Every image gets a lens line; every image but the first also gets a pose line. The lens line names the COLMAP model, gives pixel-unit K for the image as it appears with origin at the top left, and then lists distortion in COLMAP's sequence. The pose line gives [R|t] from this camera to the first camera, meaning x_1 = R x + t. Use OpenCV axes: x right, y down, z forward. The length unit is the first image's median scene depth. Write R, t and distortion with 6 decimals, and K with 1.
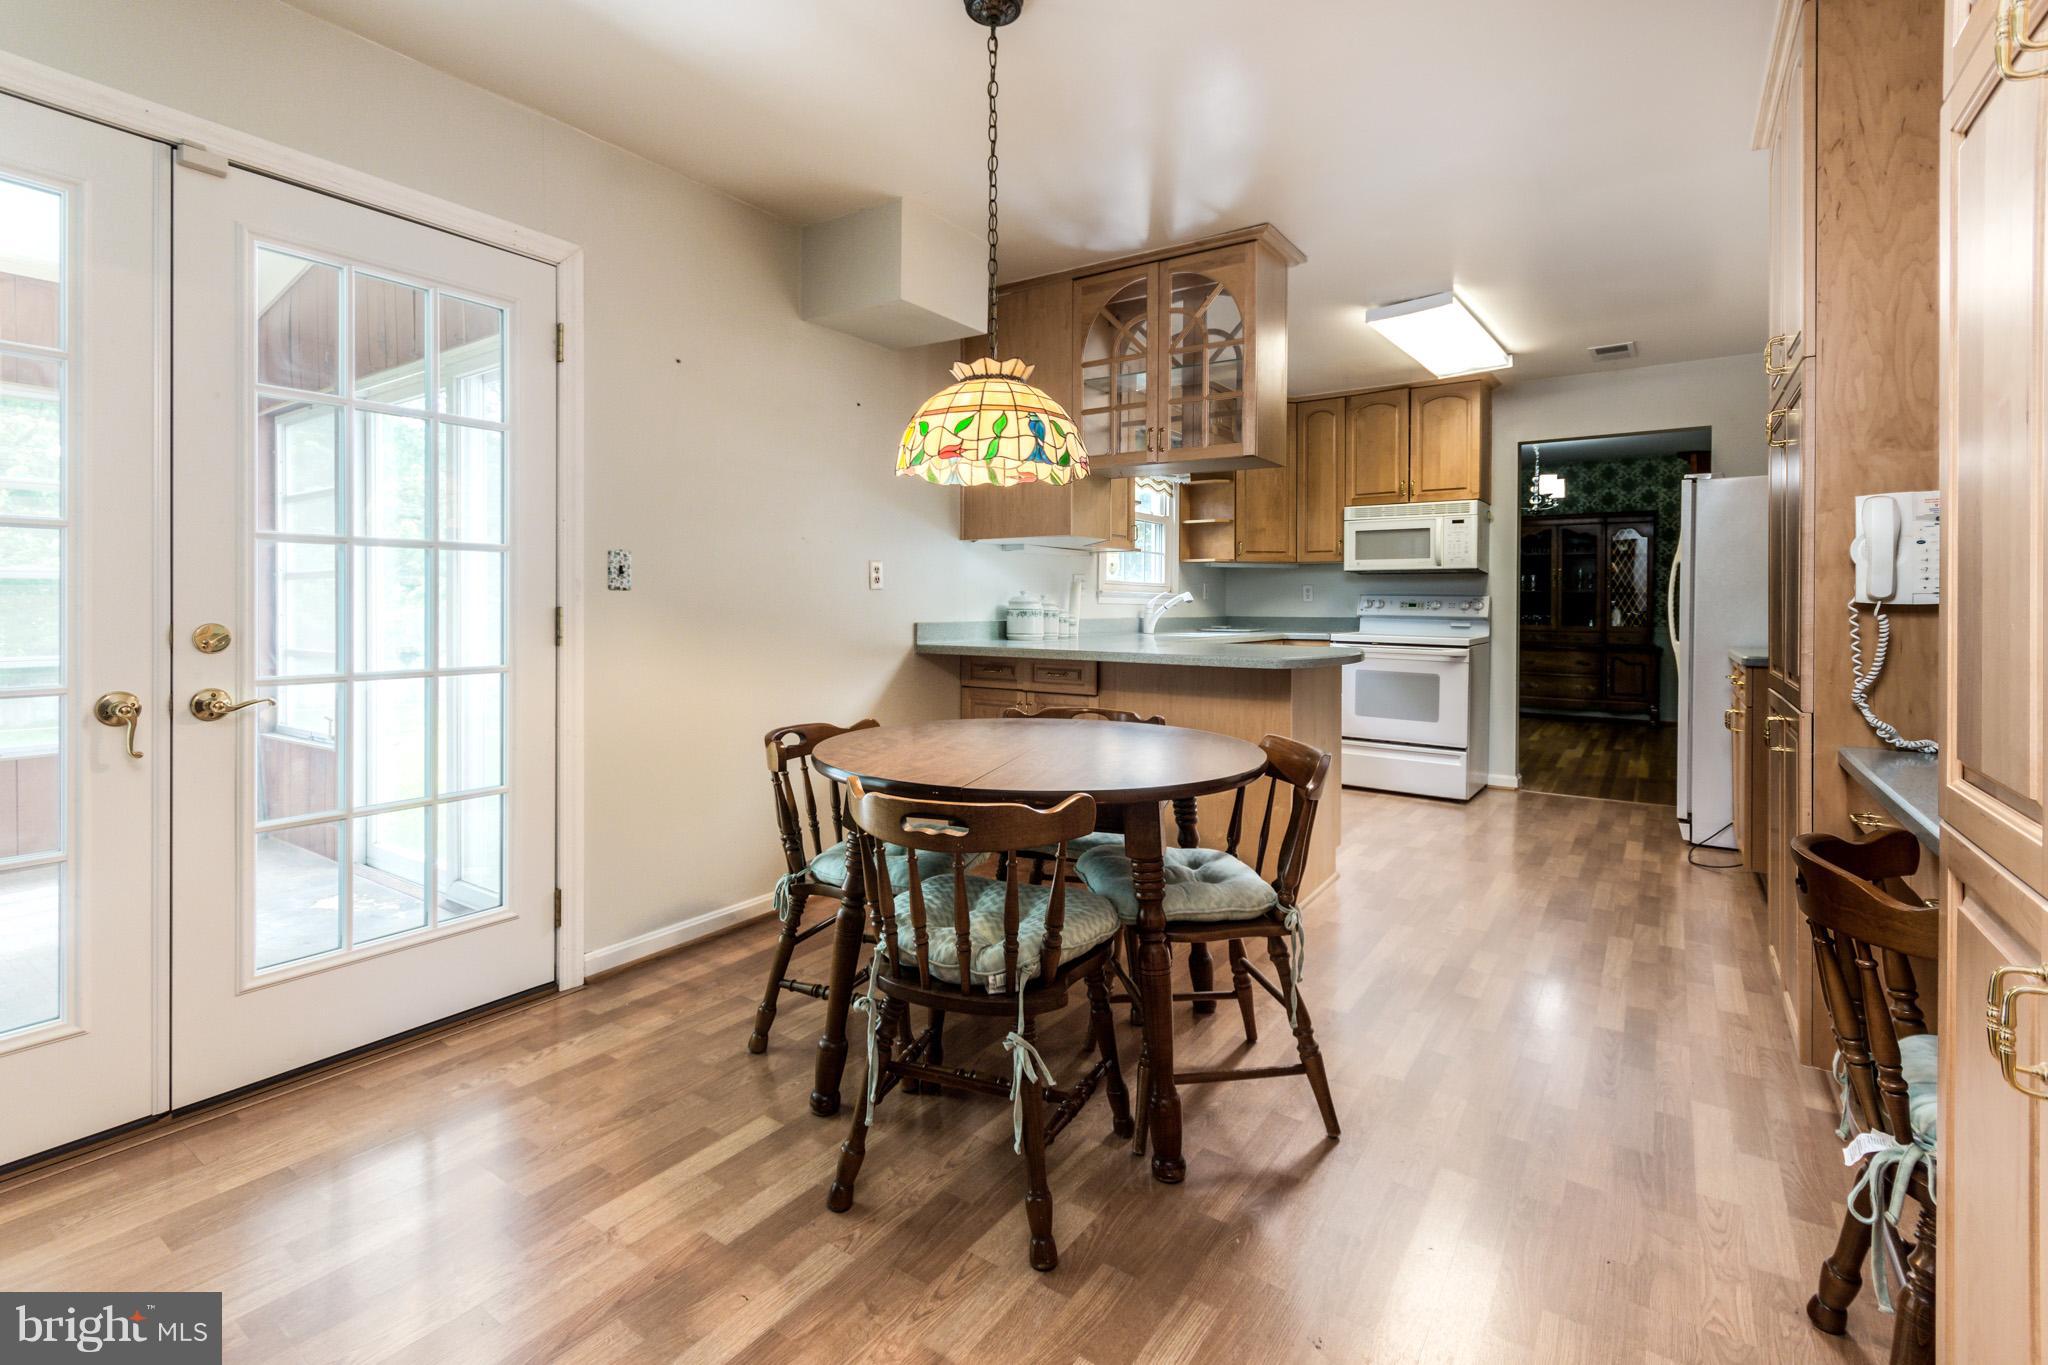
lens RADIAL K [[939.5, 0, 1004.3], [0, 939.5, 612.0], [0, 0, 1]] dist [0.000062, 0.000134]
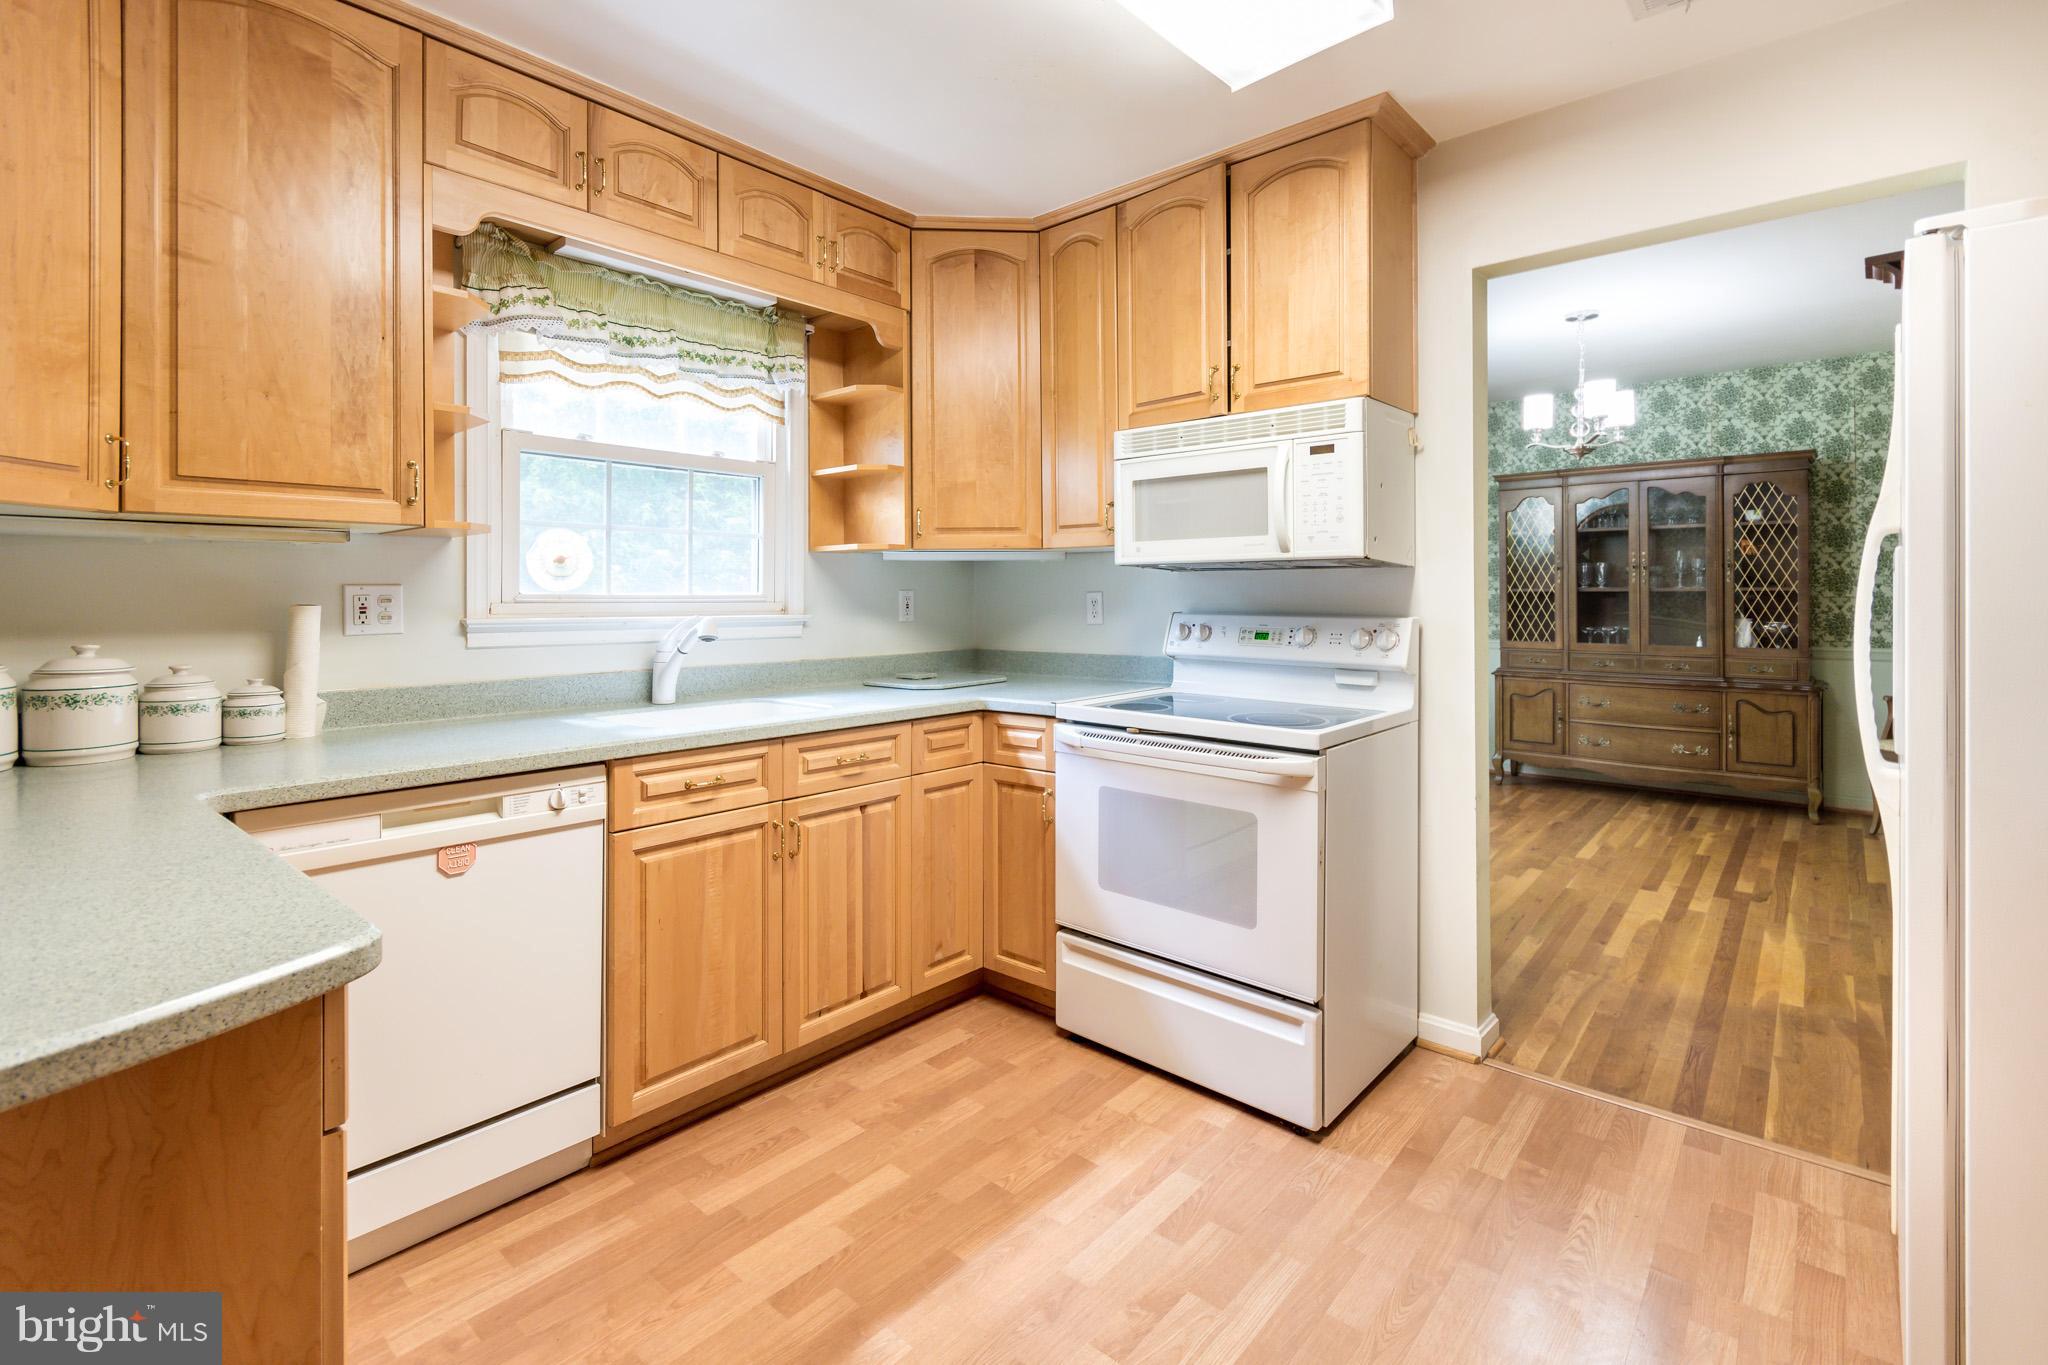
lens RADIAL K [[939.5, 0, 1014.3], [0, 939.5, 595.3], [0, 0, 1]] dist [0.000062, 0.000134]
pose [[0.995180, -0.008738, -0.097675, 0.360036], [0.008120, 0.999944, -0.006716, -0.025767], [0.097729, 0.005891, 0.995196, 0.521768]]
